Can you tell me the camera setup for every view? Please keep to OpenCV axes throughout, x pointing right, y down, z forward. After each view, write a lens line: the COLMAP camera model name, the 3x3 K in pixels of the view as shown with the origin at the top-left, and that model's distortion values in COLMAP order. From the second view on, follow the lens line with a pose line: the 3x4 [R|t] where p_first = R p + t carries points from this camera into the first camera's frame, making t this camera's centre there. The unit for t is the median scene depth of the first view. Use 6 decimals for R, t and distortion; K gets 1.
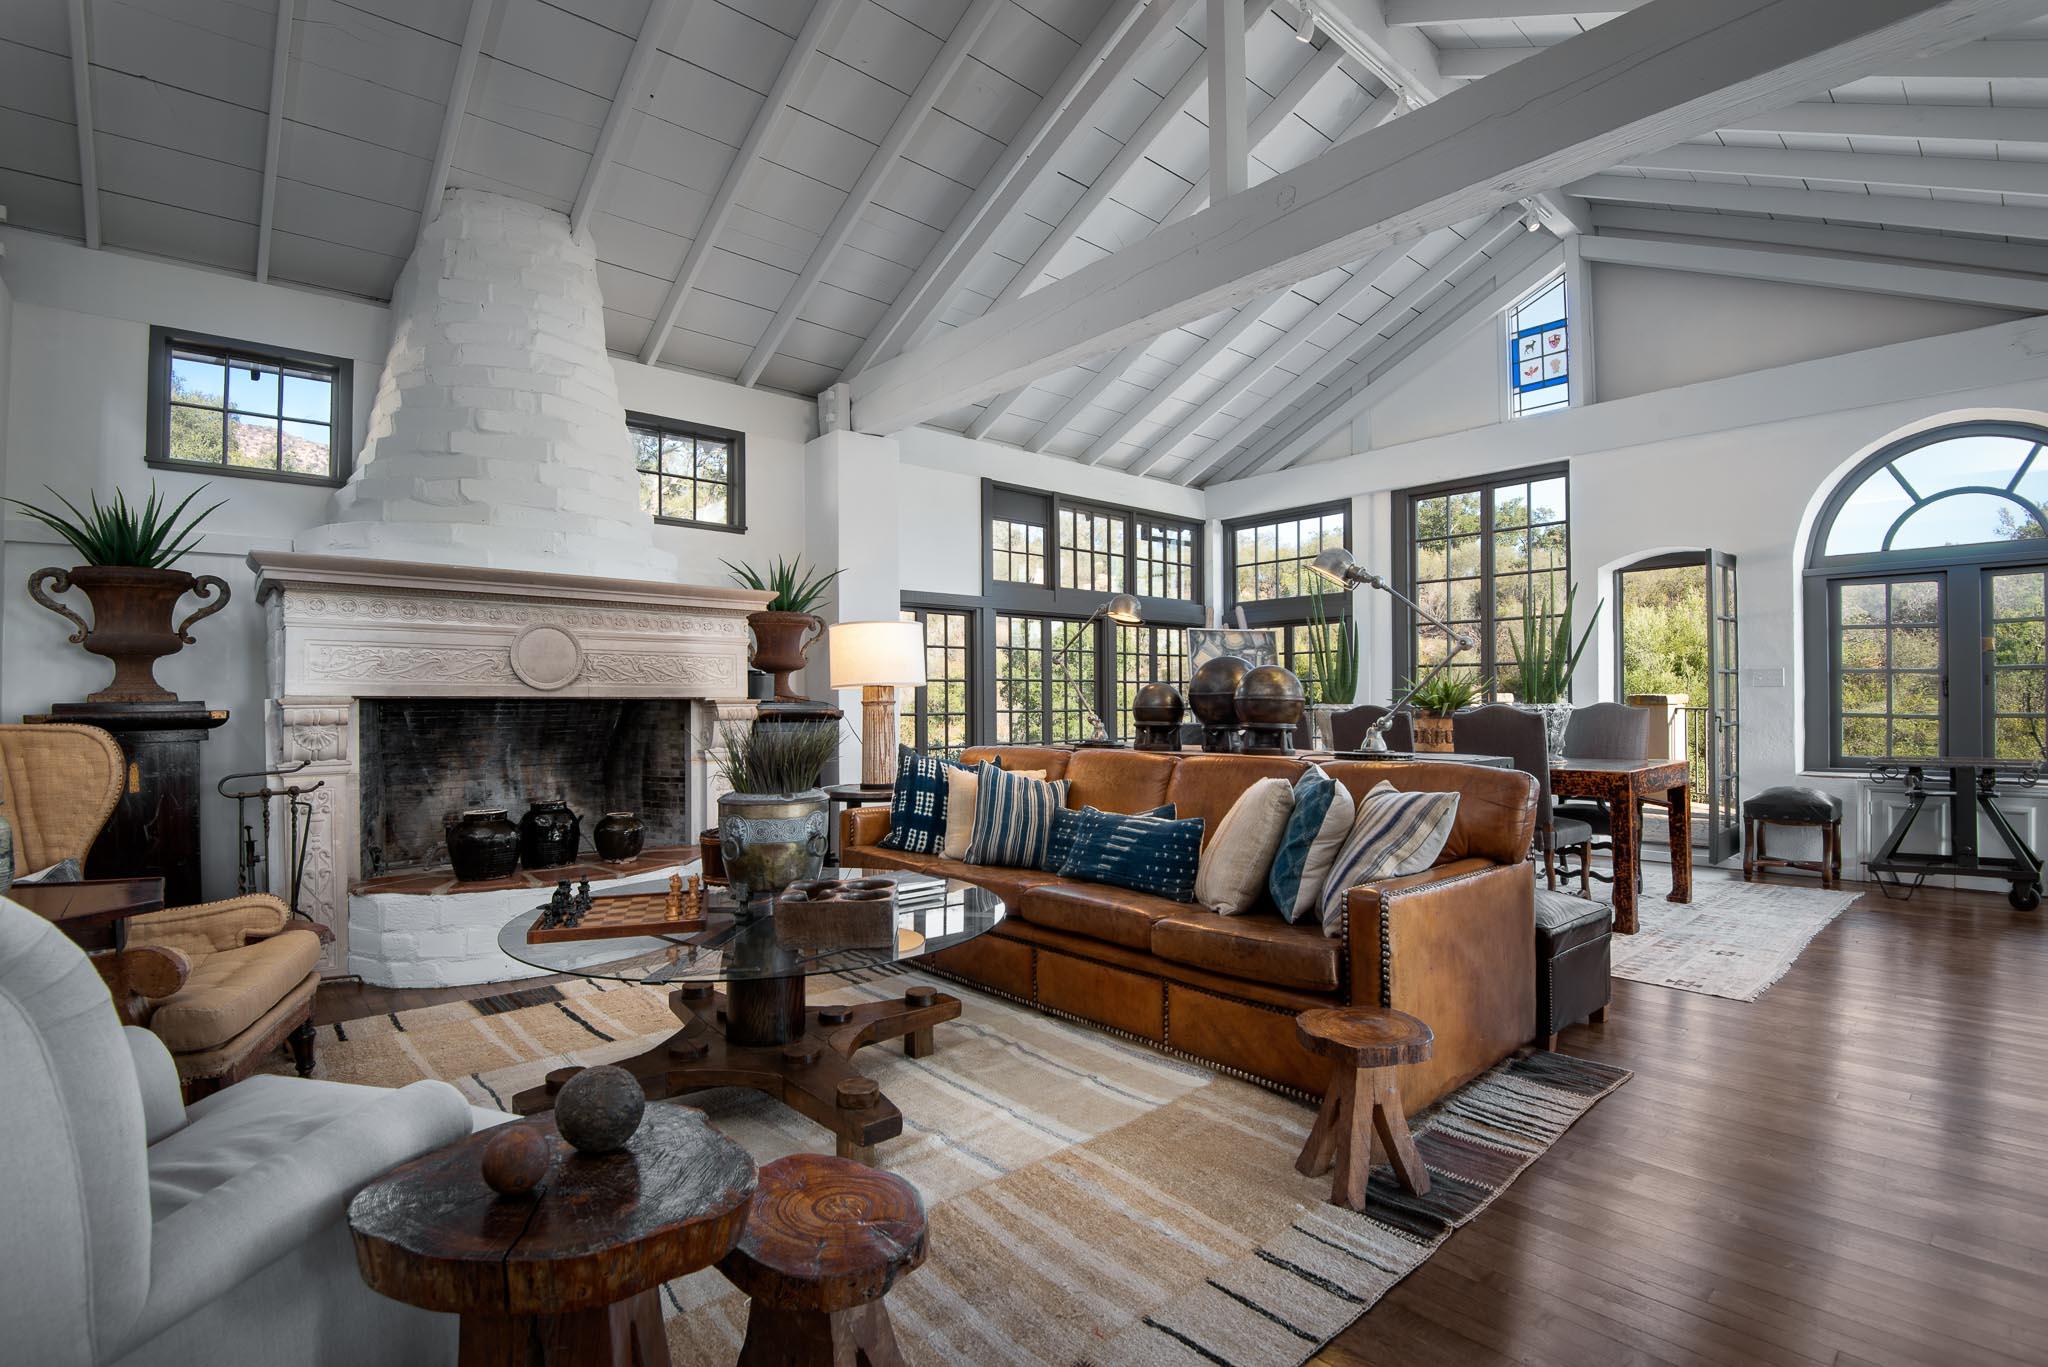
lens RADIAL K [[948.4, 0, 1056.4], [0, 948.4, 700.6], [0, 0, 1]] dist [-0.040143, -0.003558]
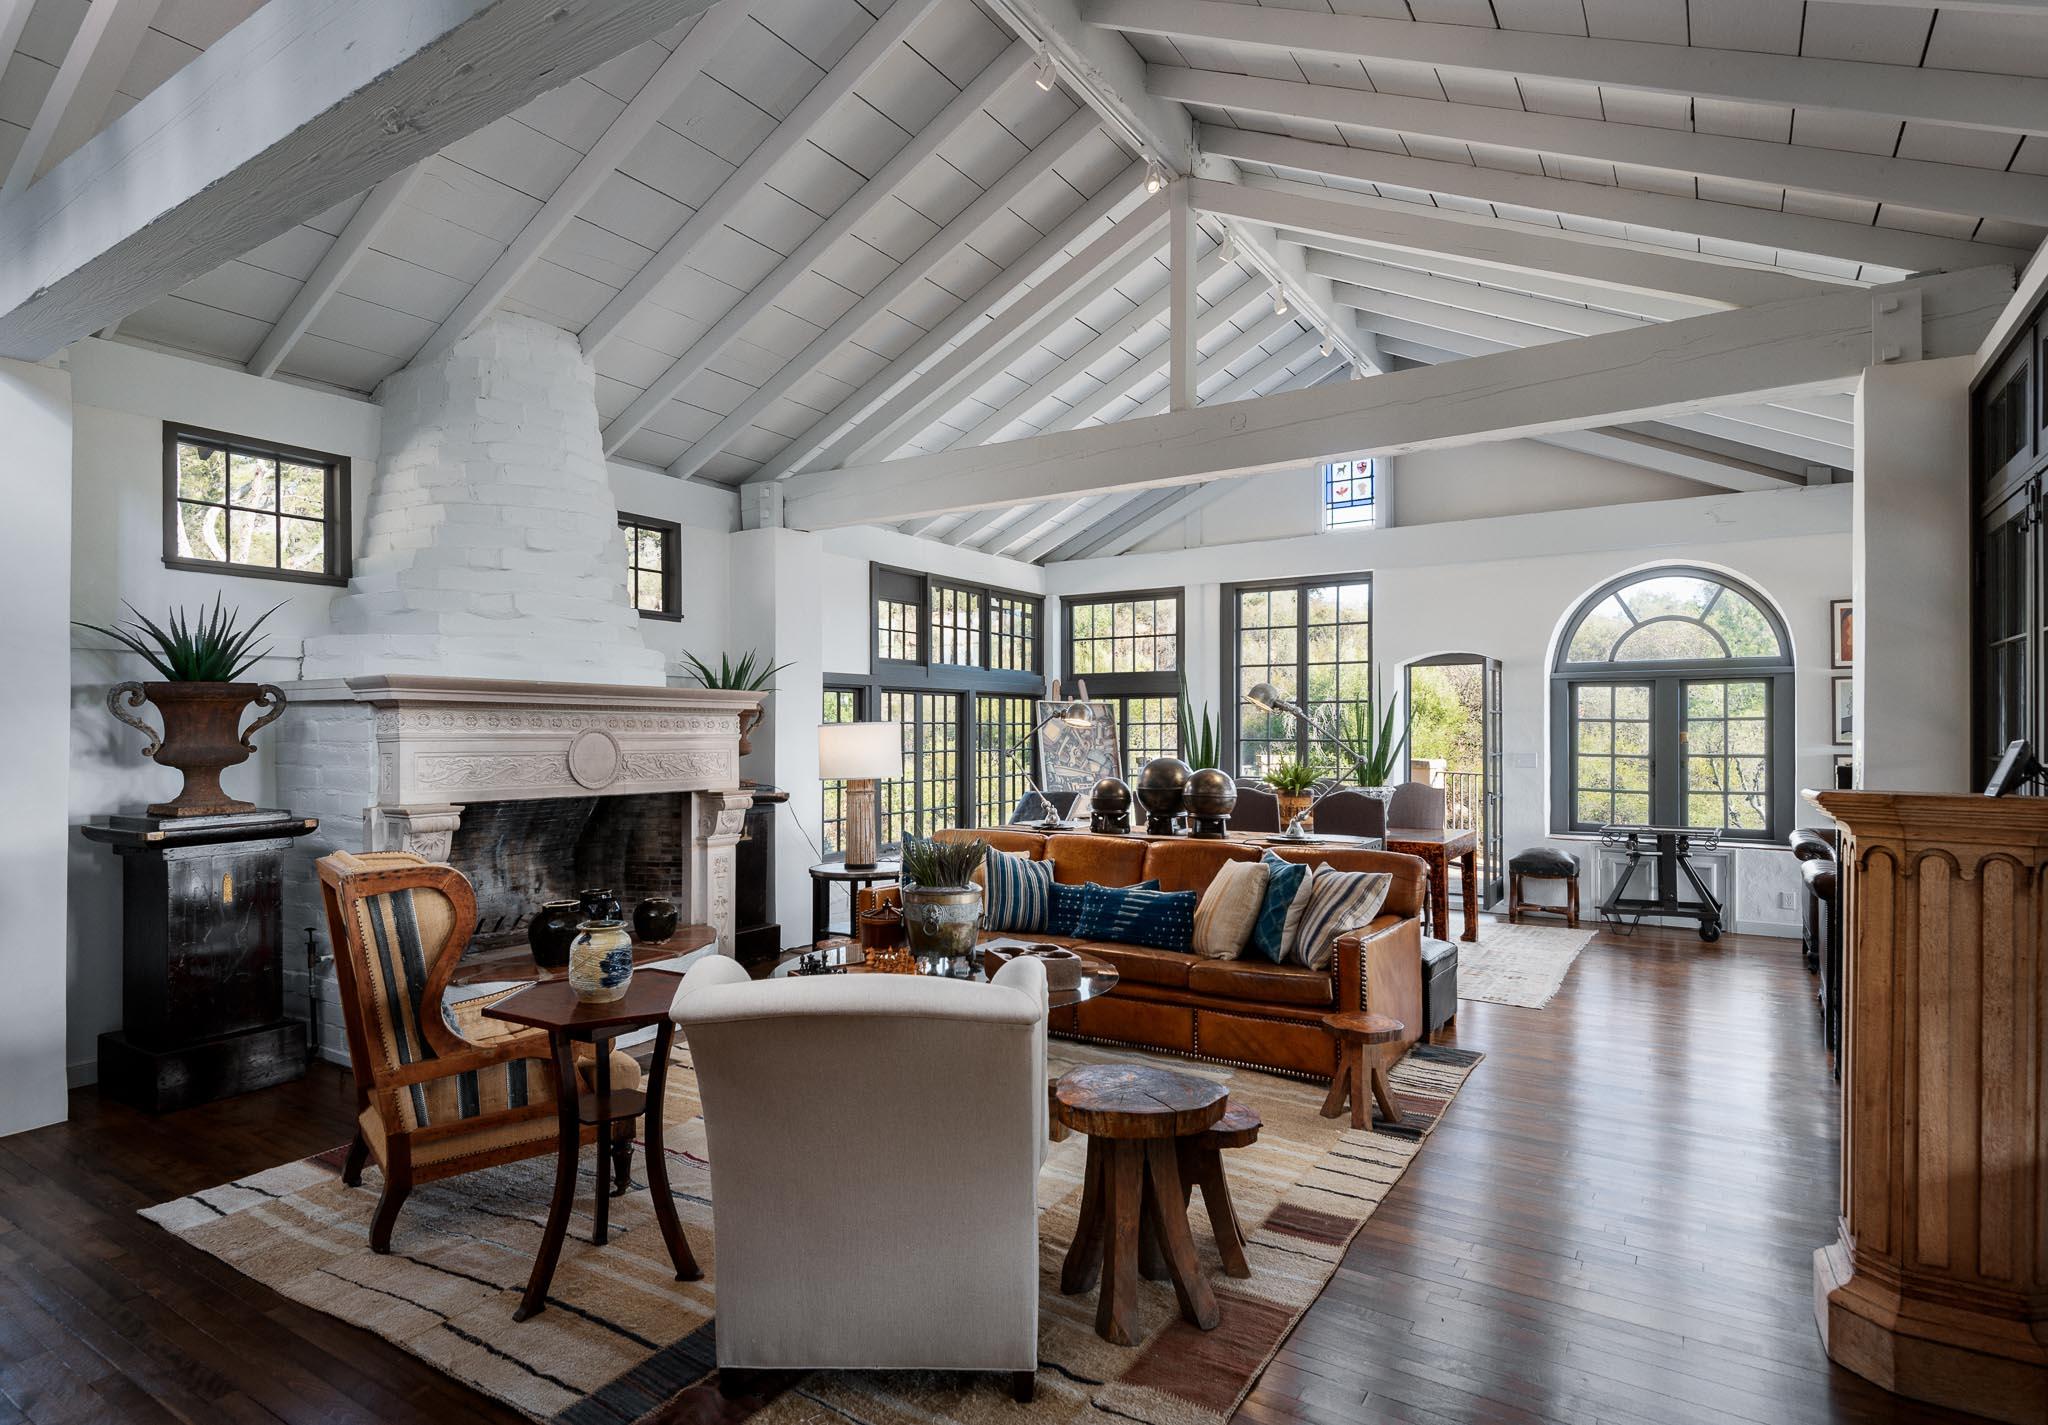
lens RADIAL K [[1104.8, 0, 1012.9], [0, 1104.8, 718.4], [0, 0, 1]] dist [0.010449, 0.000099]
pose [[0.965939, 0.009858, 0.258580, -0.365780], [-0.007572, 0.999923, -0.009833, -0.076599], [-0.258657, 0.007540, 0.965940, -0.341450]]
